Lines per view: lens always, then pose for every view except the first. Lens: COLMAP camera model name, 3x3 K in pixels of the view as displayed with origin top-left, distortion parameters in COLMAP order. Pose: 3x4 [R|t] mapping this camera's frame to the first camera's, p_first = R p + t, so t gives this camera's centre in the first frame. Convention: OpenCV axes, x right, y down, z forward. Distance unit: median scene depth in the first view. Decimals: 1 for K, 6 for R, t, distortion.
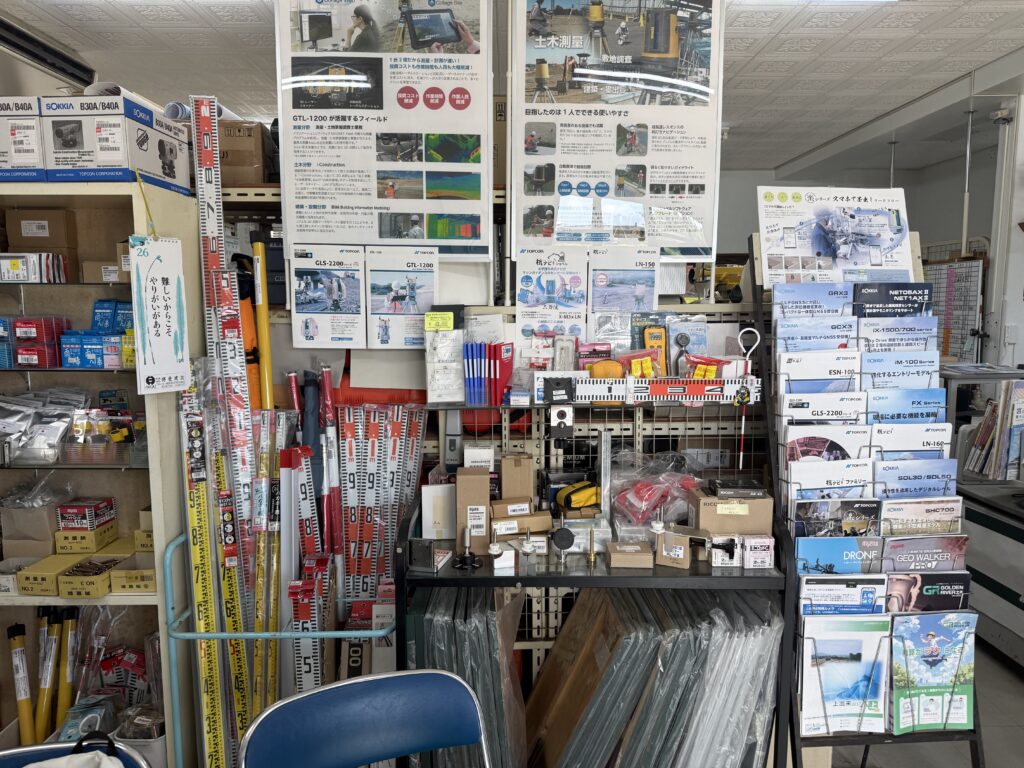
lens RADIAL K [[712.7, 0, 512.0], [0, 712.7, 384.0], [0, 0, 1]] dist [0.031613, -0.091025]
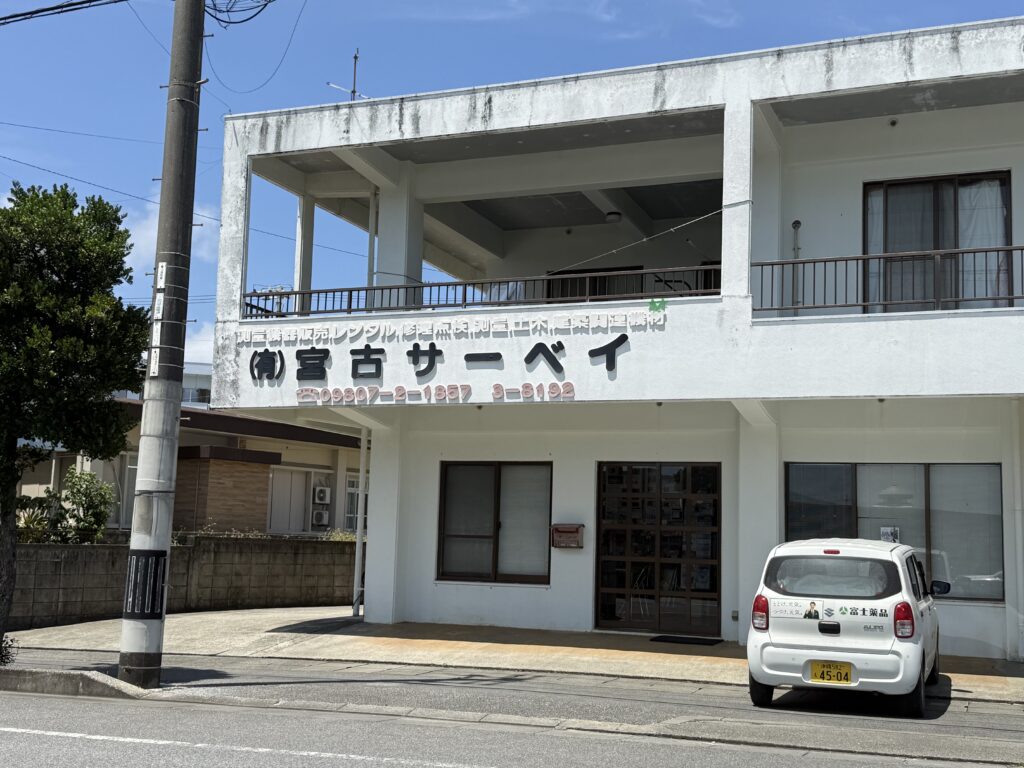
lens RADIAL K [[1154.1, 0, 512.0], [0, 1154.1, 384.0], [0, 0, 1]] dist [0.000945, 0.000044]
pose [[0.931792, -0.023784, -0.362214, 2.354748], [-0.058952, 0.974689, -0.215654, 0.874310], [0.358175, 0.222297, 0.906805, -7.850961]]
